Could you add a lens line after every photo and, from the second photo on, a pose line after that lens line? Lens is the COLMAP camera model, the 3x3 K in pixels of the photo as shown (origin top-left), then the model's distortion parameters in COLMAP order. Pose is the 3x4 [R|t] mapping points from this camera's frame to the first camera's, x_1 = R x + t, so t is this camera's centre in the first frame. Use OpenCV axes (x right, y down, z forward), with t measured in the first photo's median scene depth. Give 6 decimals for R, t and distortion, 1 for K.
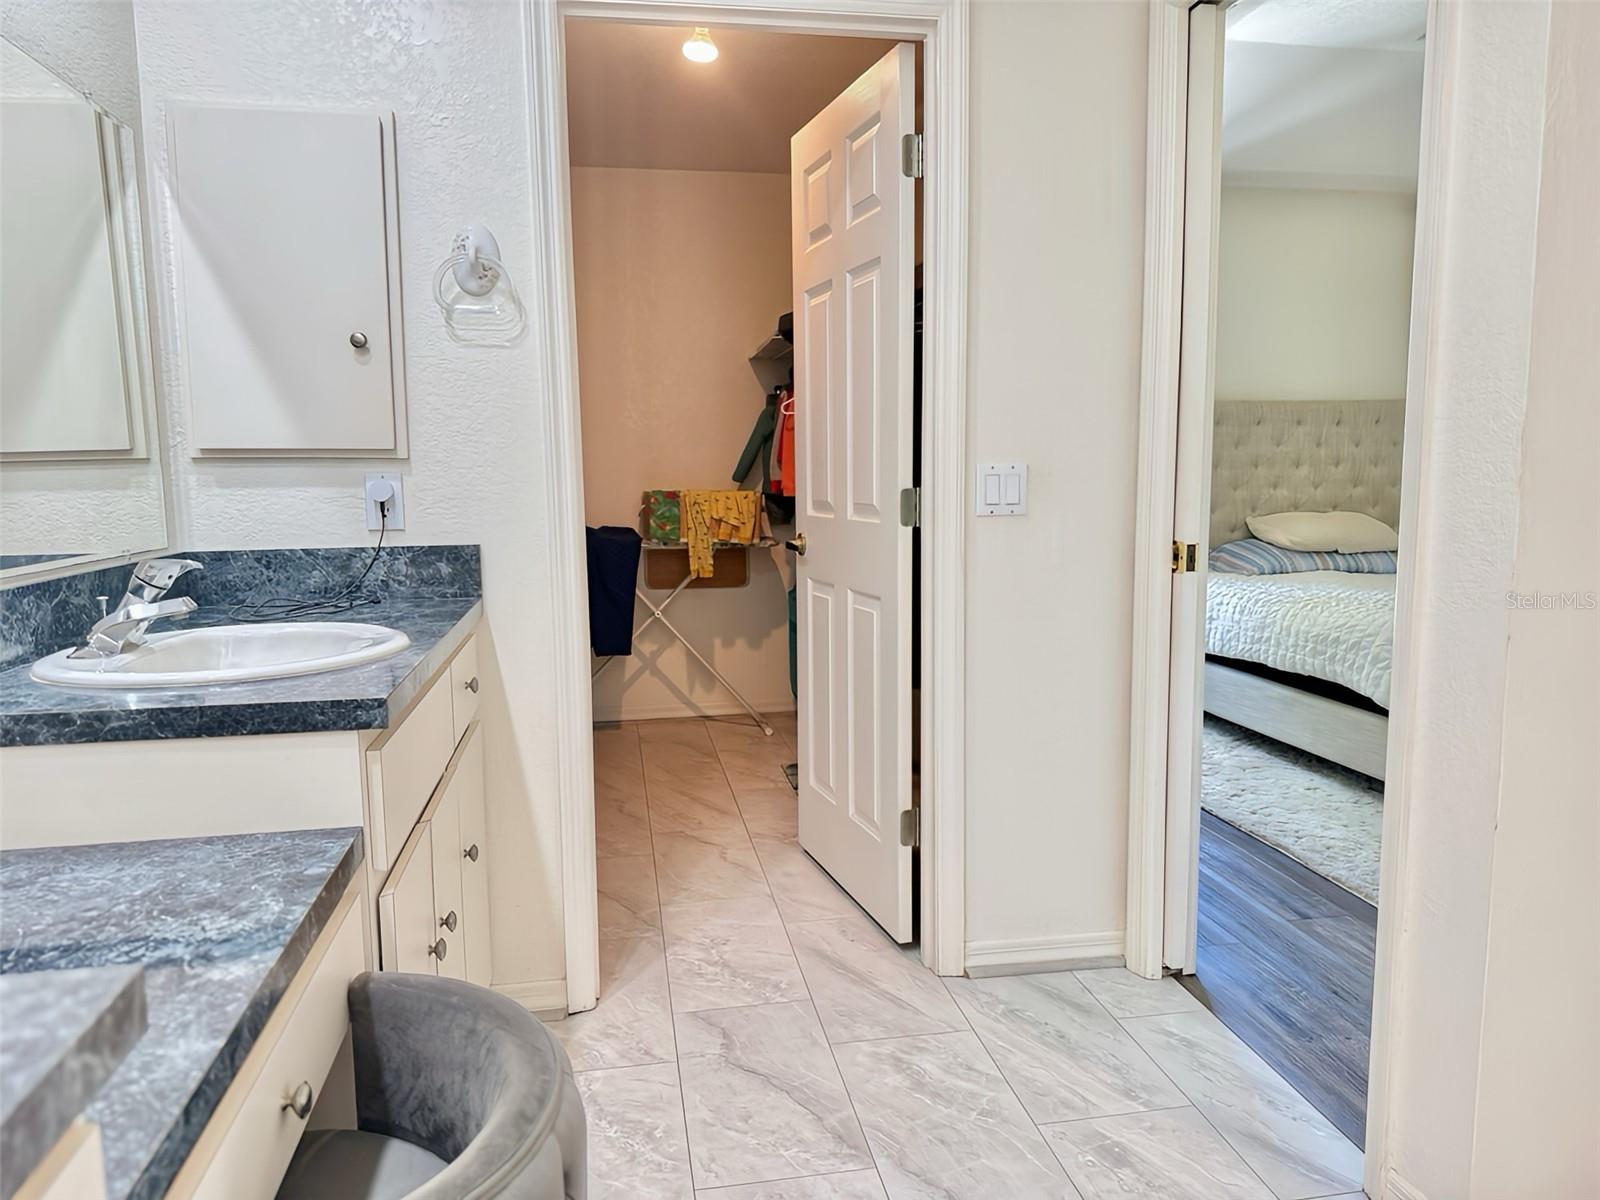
lens RADIAL K [[1133.9, 0, 803.8], [0, 1133.9, 601.0], [0, 0, 1]] dist [0.056332, -0.073365]
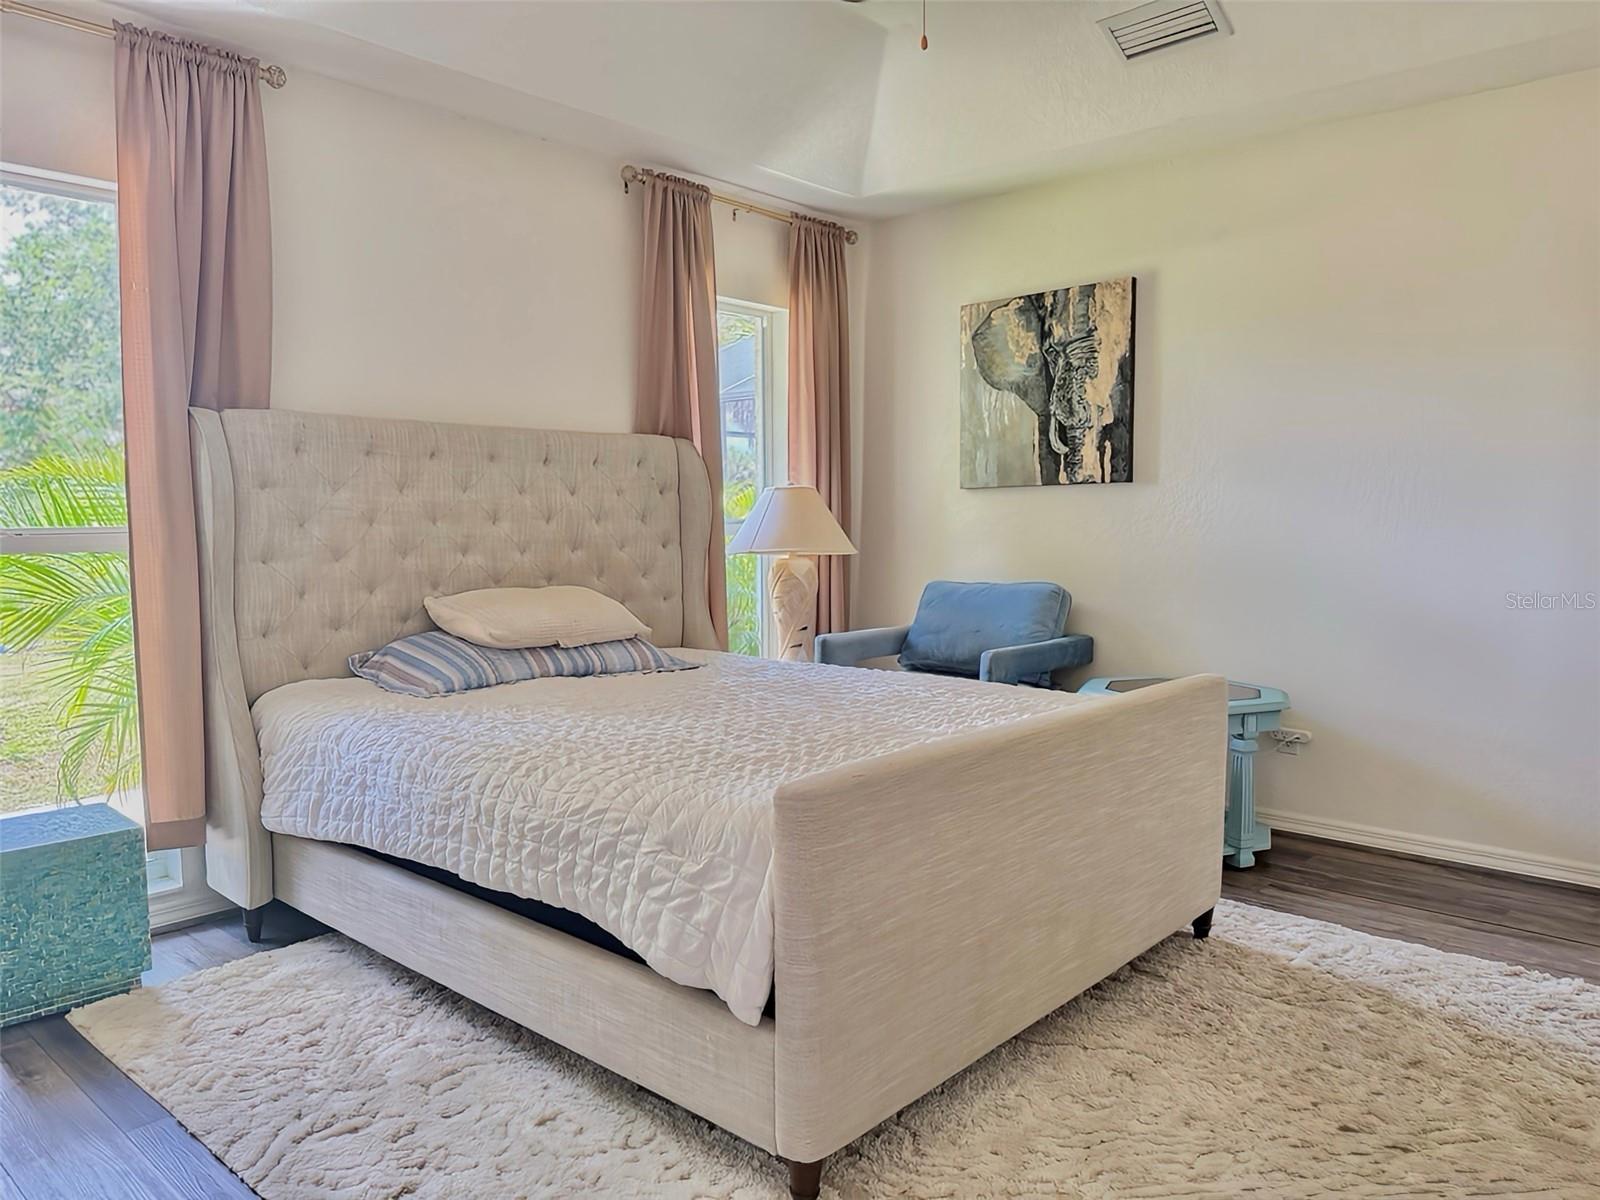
lens RADIAL K [[1133.9, 0, 847.3], [0, 1133.9, 605.8], [0, 0, 1]] dist [0.056332, -0.073365]
pose [[0.768666, -0.045618, 0.638021, 0.171275], [0.072551, 0.997235, -0.016104, -0.044715], [-0.635522, 0.058668, 0.769850, 0.375719]]
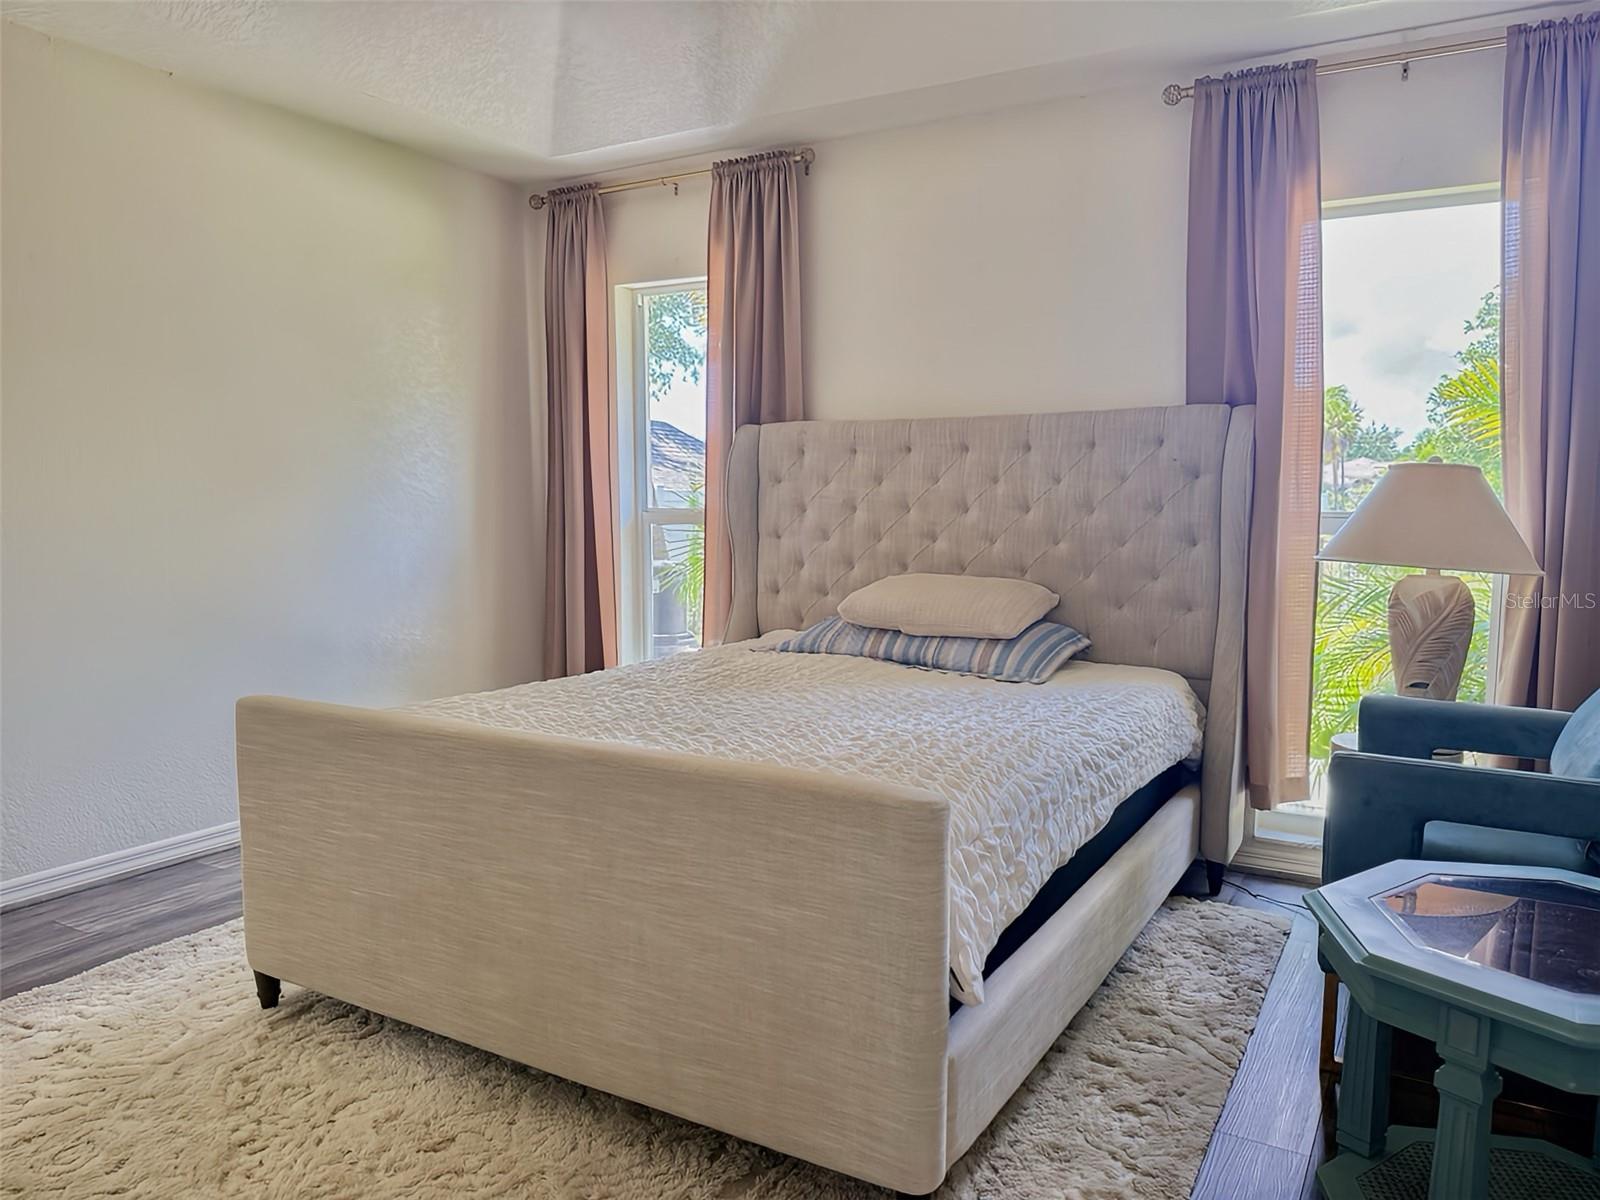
lens RADIAL K [[1133.9, 0, 750.3], [0, 1133.9, 591.1], [0, 0, 1]] dist [0.056332, -0.073365]
pose [[0.749867, 0.066172, -0.658271, 0.873172], [-0.089251, 0.996008, -0.001547, -0.060111], [0.655540, 0.059912, 0.752780, 0.426027]]
